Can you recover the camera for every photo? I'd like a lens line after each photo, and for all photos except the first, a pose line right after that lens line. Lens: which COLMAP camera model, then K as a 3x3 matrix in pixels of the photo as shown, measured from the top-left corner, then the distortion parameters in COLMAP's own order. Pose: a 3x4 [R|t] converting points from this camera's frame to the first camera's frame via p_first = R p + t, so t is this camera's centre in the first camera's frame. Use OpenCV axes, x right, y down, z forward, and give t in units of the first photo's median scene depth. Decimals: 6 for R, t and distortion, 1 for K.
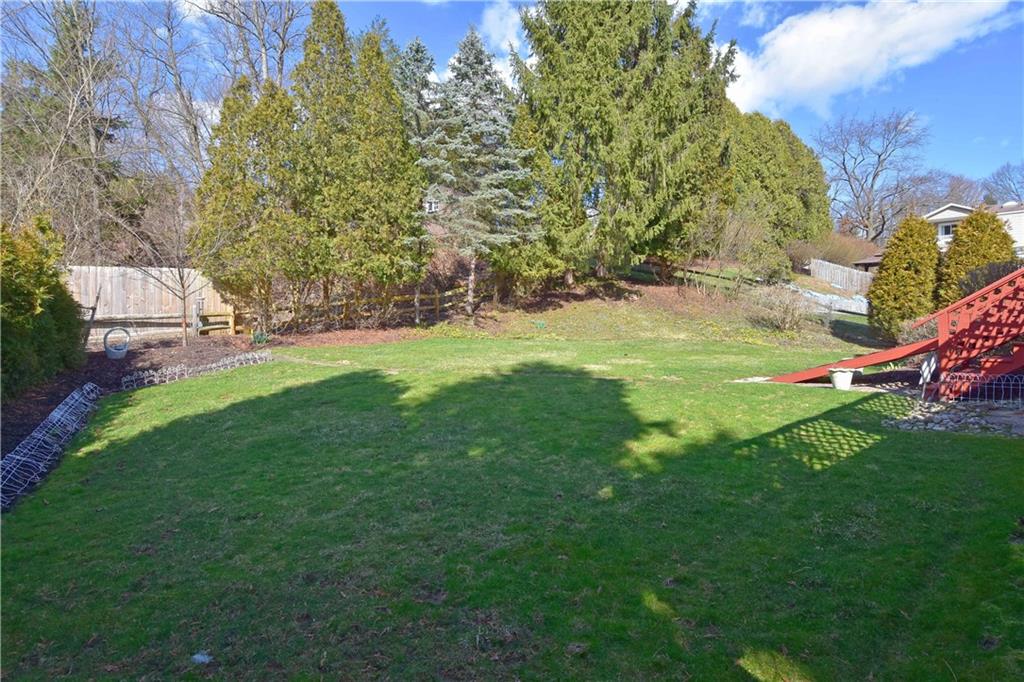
lens RADIAL K [[508.7, 0, 511.5], [0, 508.7, 346.3], [0, 0, 1]] dist [0.001801, -0.001340]
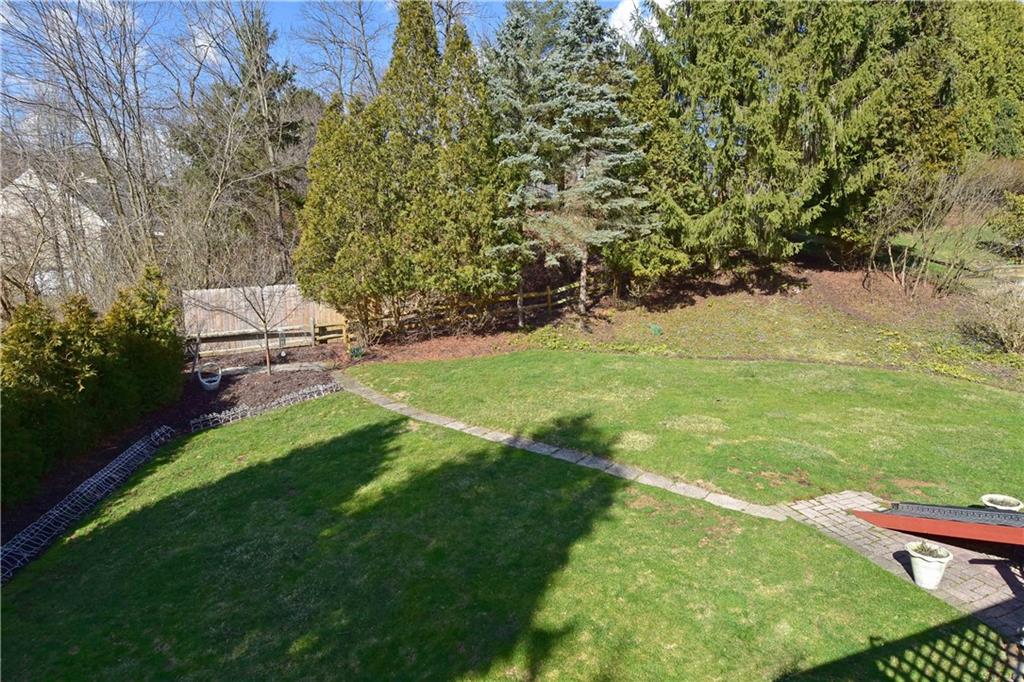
lens RADIAL K [[508.7, 0, 511.5], [0, 508.7, 346.3], [0, 0, 1]] dist [0.001801, -0.001340]
pose [[0.925466, 0.043598, -0.376315, 0.157943], [-0.002764, 0.994106, 0.108375, -0.109866], [0.378822, -0.099257, 0.920132, 0.107009]]
